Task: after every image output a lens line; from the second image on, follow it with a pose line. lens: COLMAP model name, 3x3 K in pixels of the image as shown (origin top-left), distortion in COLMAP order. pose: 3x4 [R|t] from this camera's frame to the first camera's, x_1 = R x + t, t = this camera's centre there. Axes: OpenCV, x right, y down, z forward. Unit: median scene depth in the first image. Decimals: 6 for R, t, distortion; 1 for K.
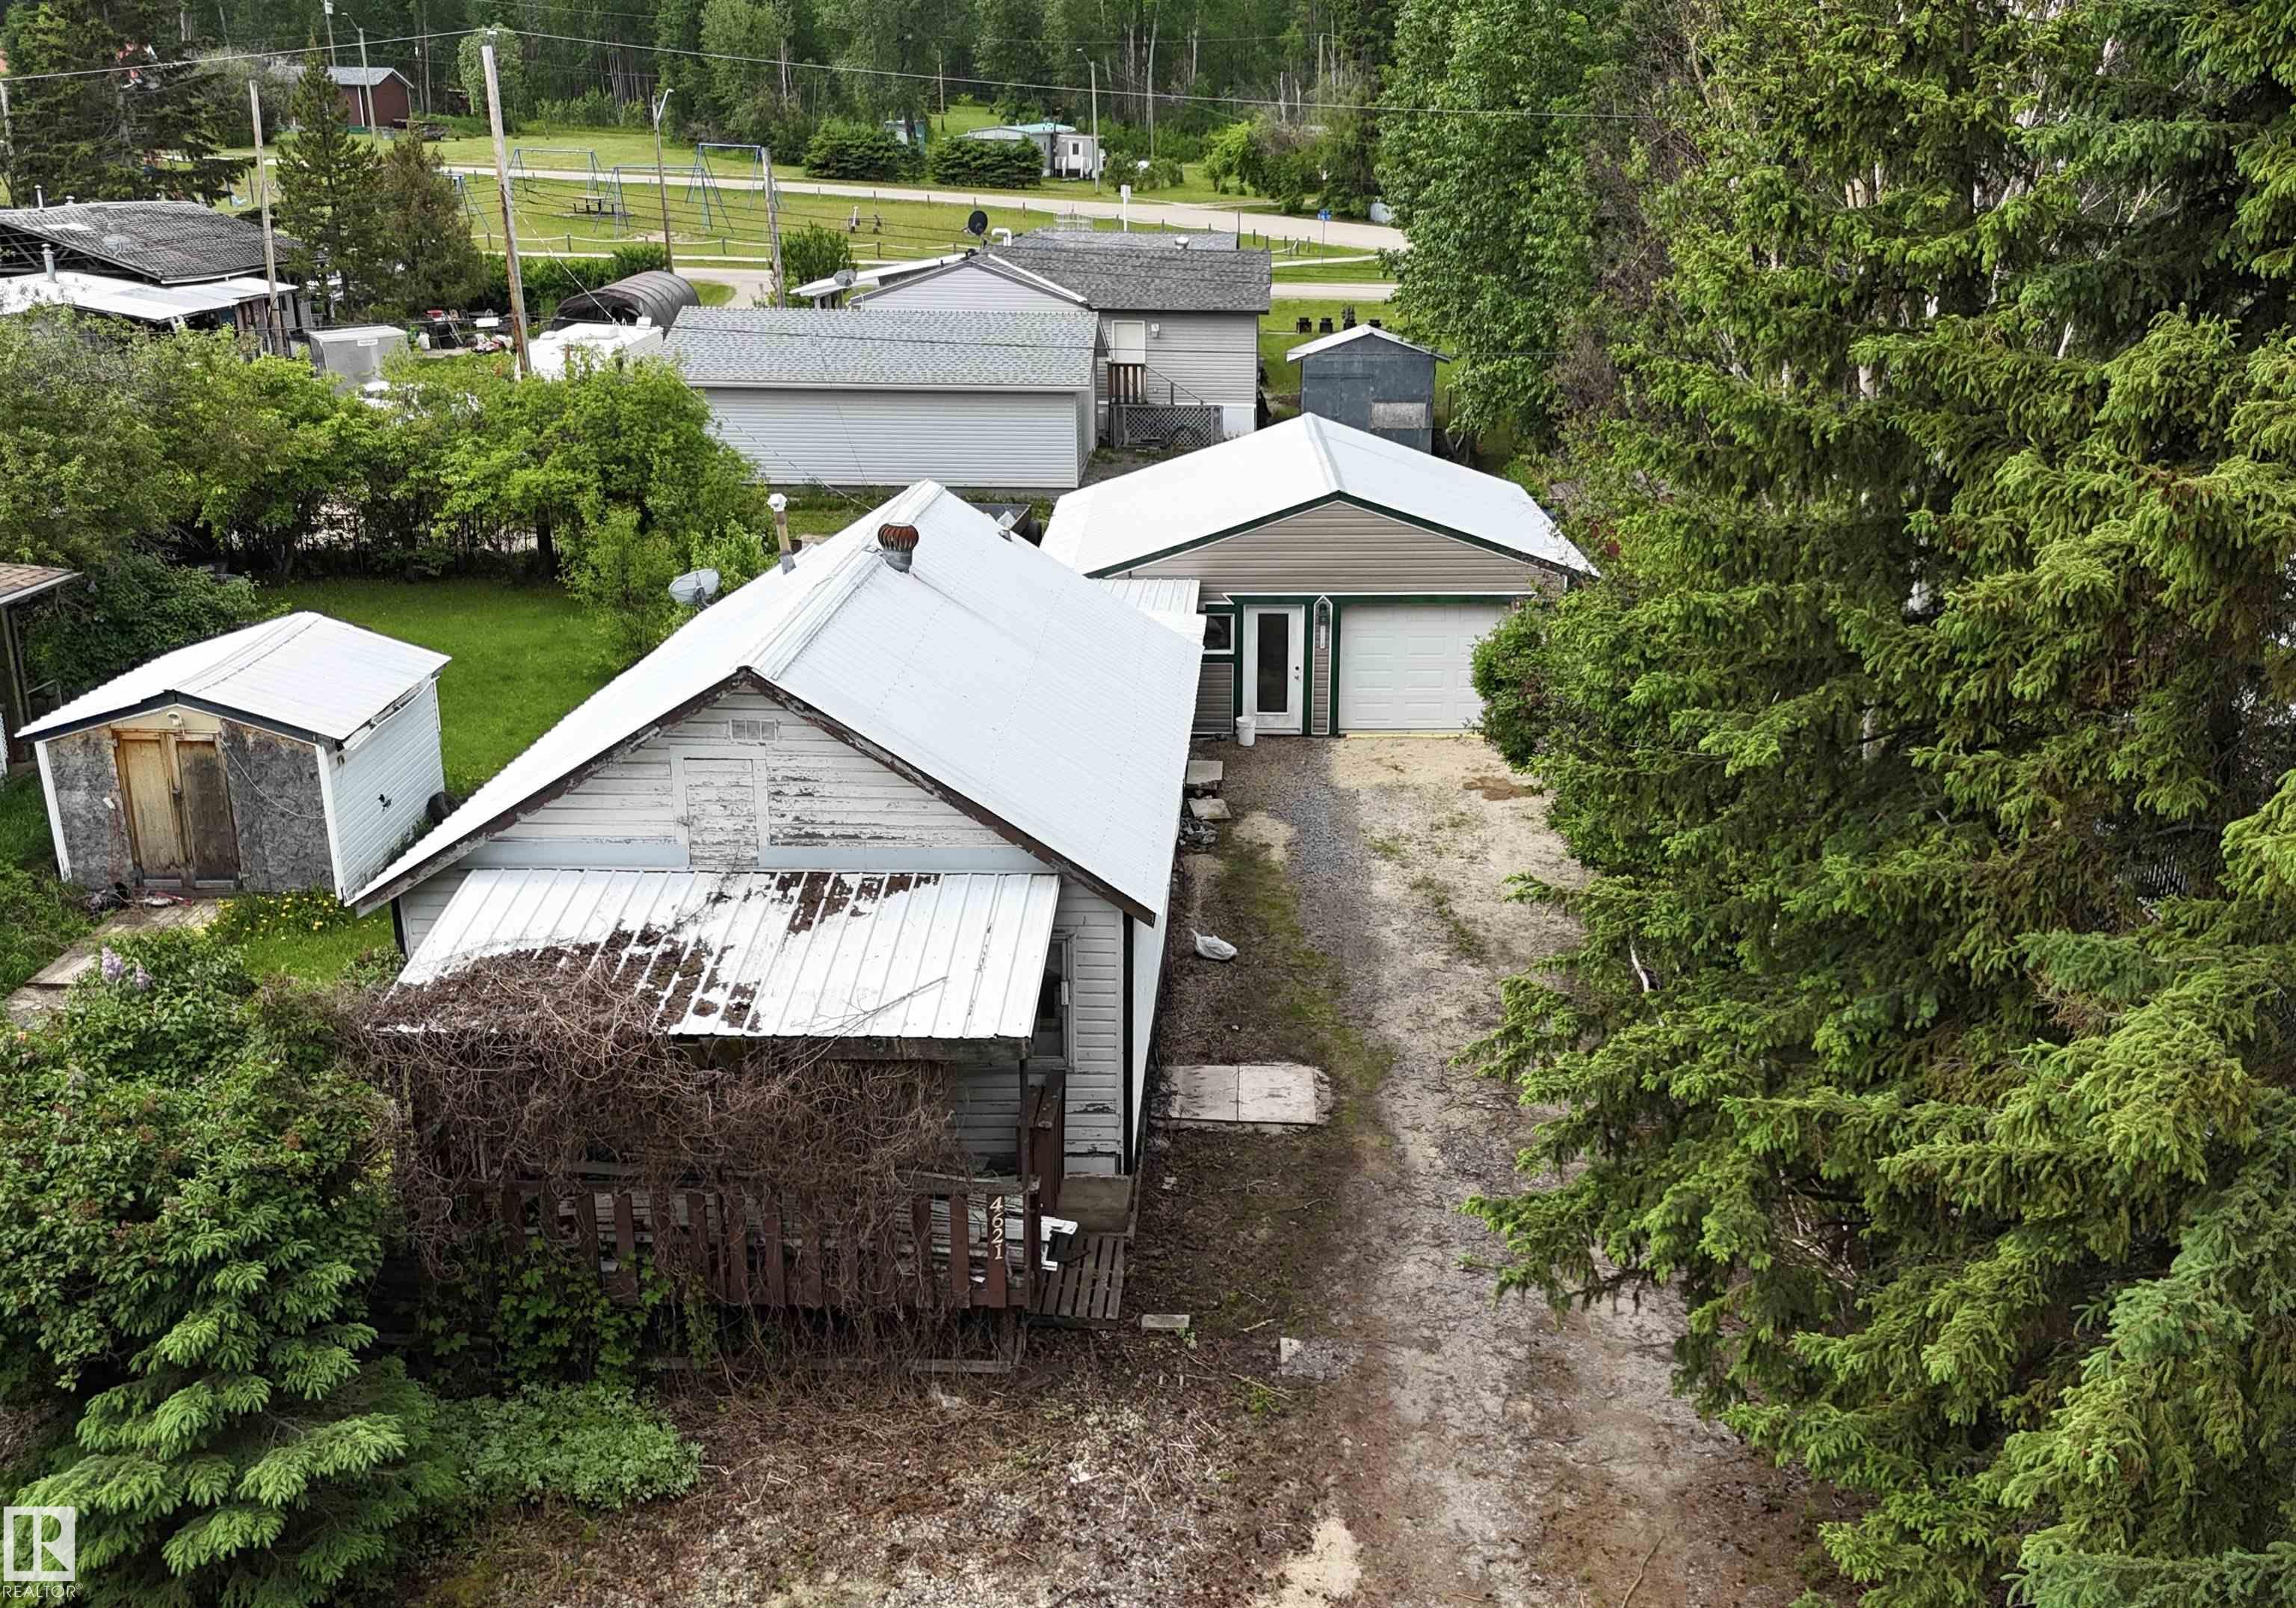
lens RADIAL K [[2073.5, 0, 1241.9], [0, 2073.5, 805.7], [0, 0, 1]] dist [0.142439, -0.284987]
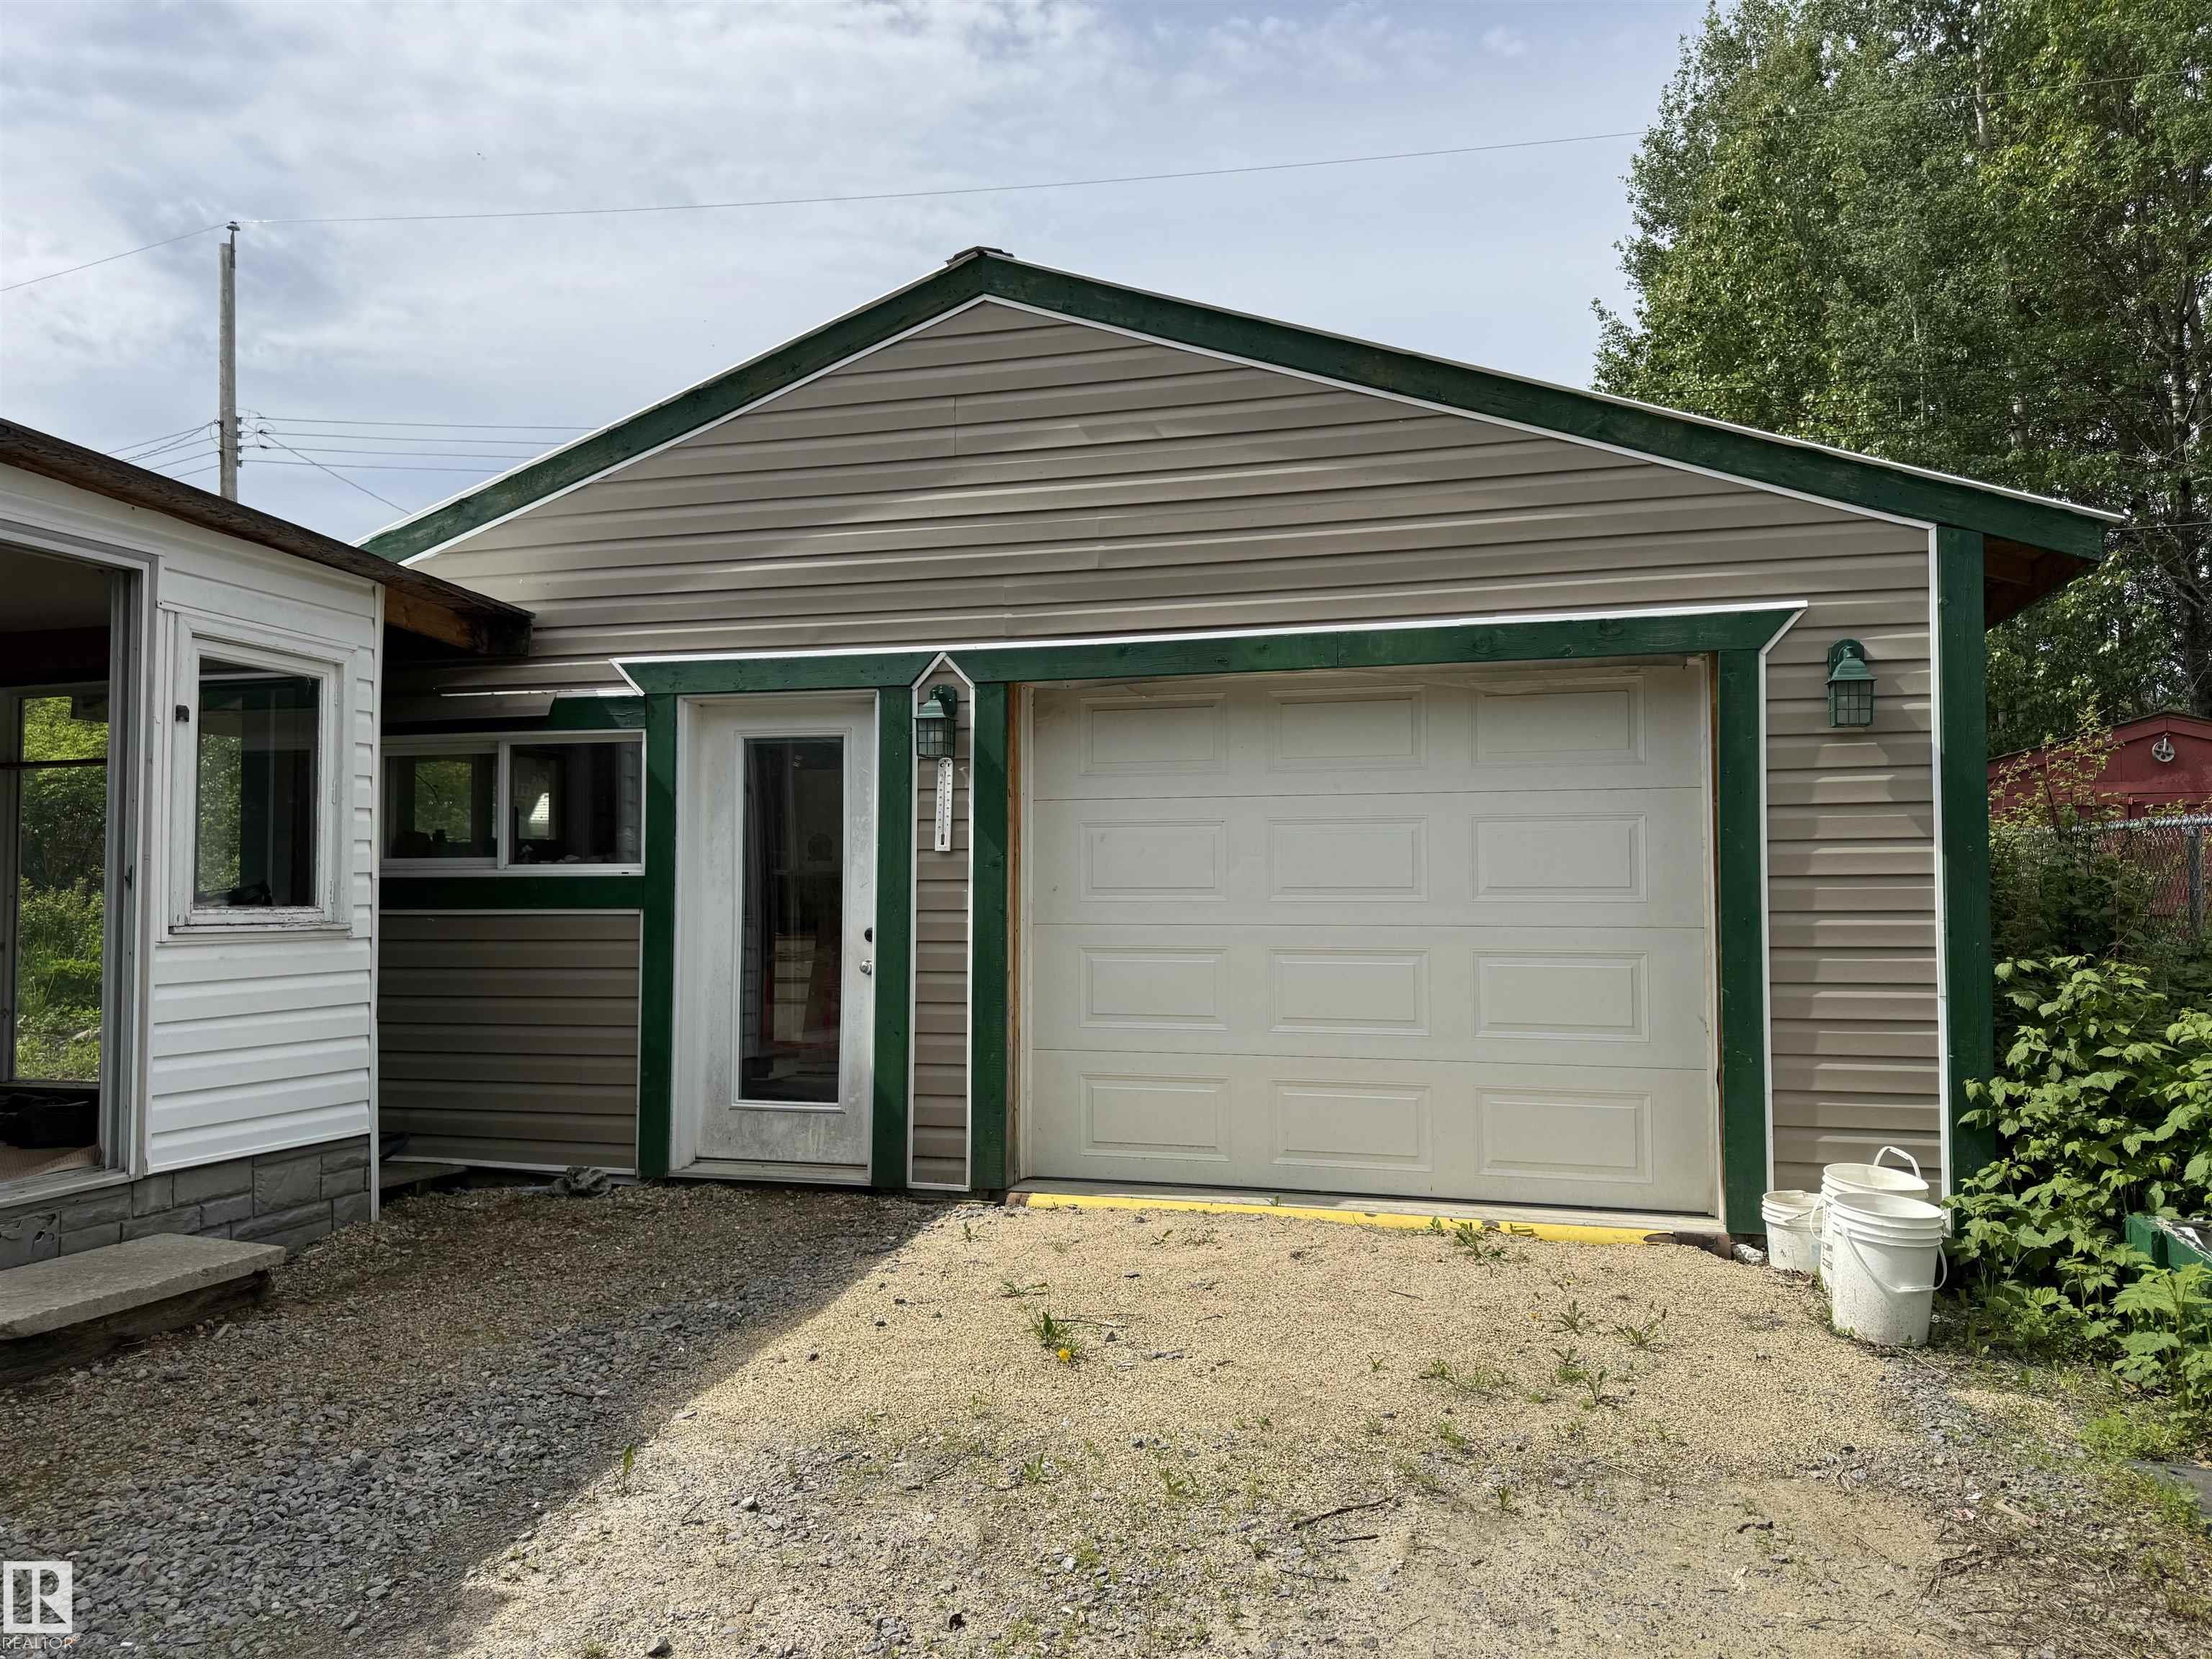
lens RADIAL K [[1552.8, 0, 1106.0], [0, 1552.8, 829.5], [0, 0, 1]] dist [0.064181, -0.068777]
pose [[0.956389, -0.015584, -0.291681, 0.226605], [-0.084097, 0.941604, -0.326053, -0.029114], [0.279729, 0.336363, 0.899228, 1.582542]]
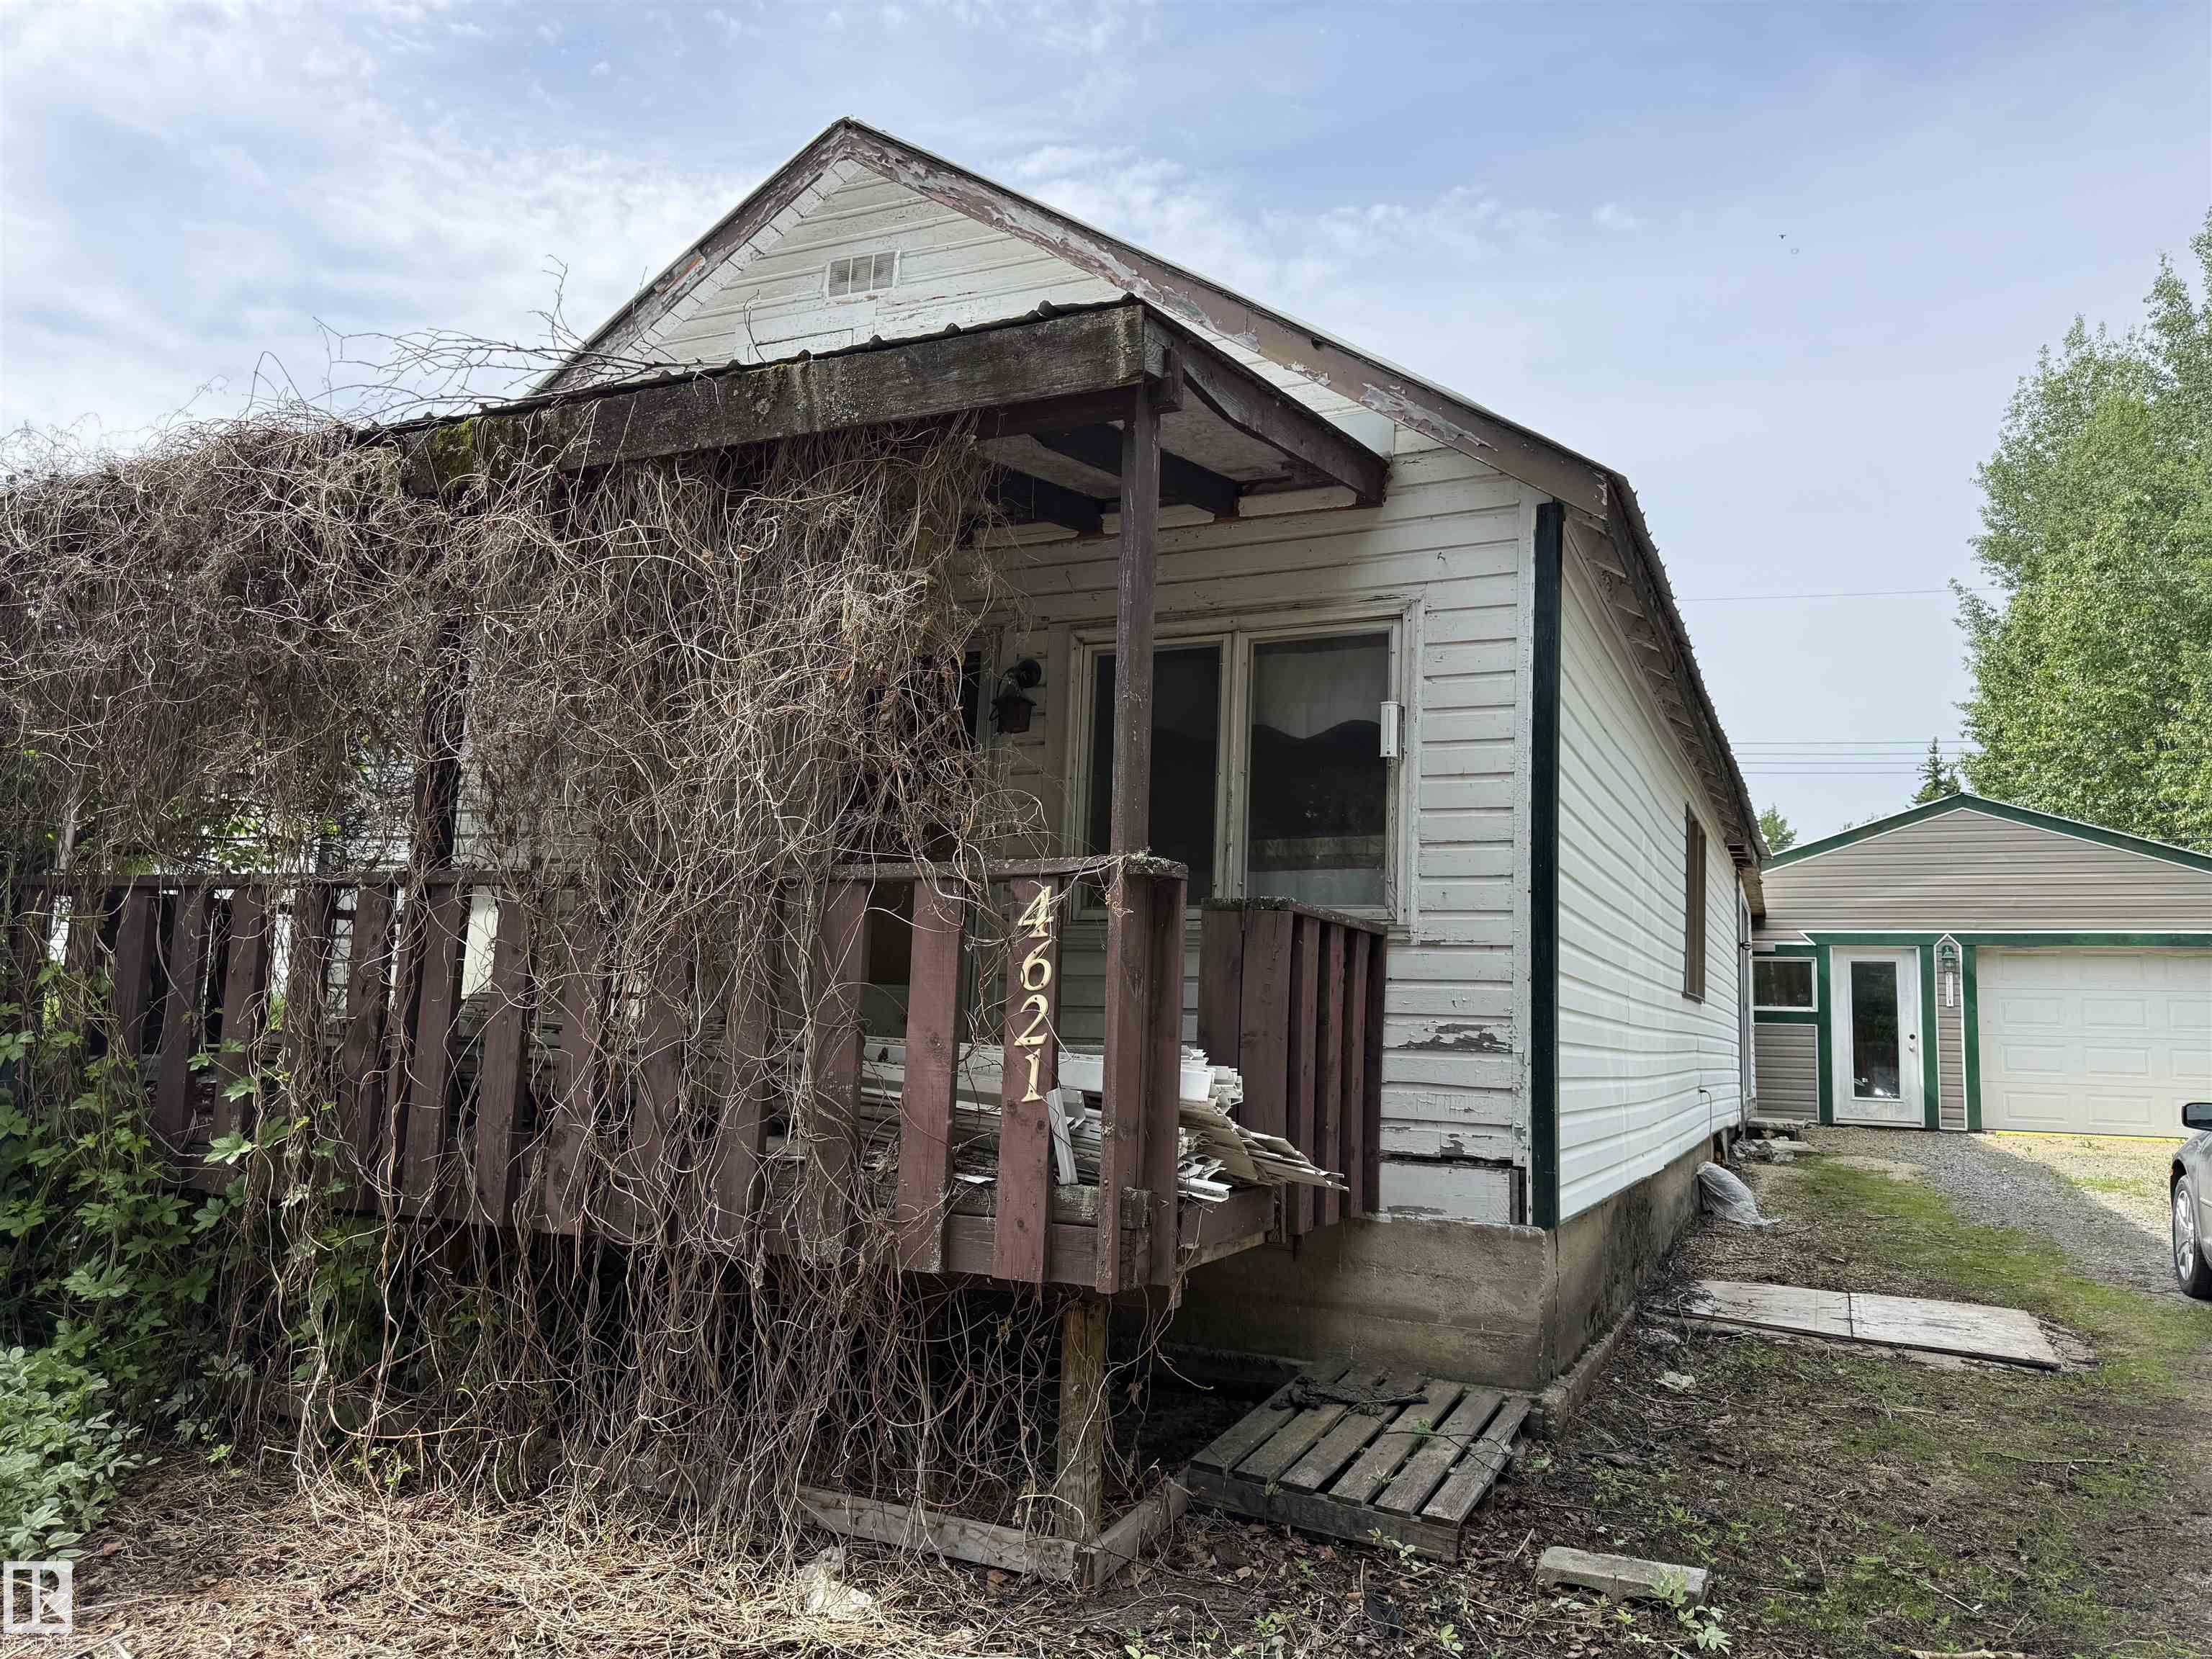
lens RADIAL K [[1552.8, 0, 1106.0], [0, 1552.8, 829.5], [0, 0, 1]] dist [0.064181, -0.068777]
pose [[0.911949, -0.030335, -0.409181, -0.008099], [-0.149359, 0.904299, -0.399920, 0.261415], [0.382154, 0.425821, 0.820143, 0.764132]]
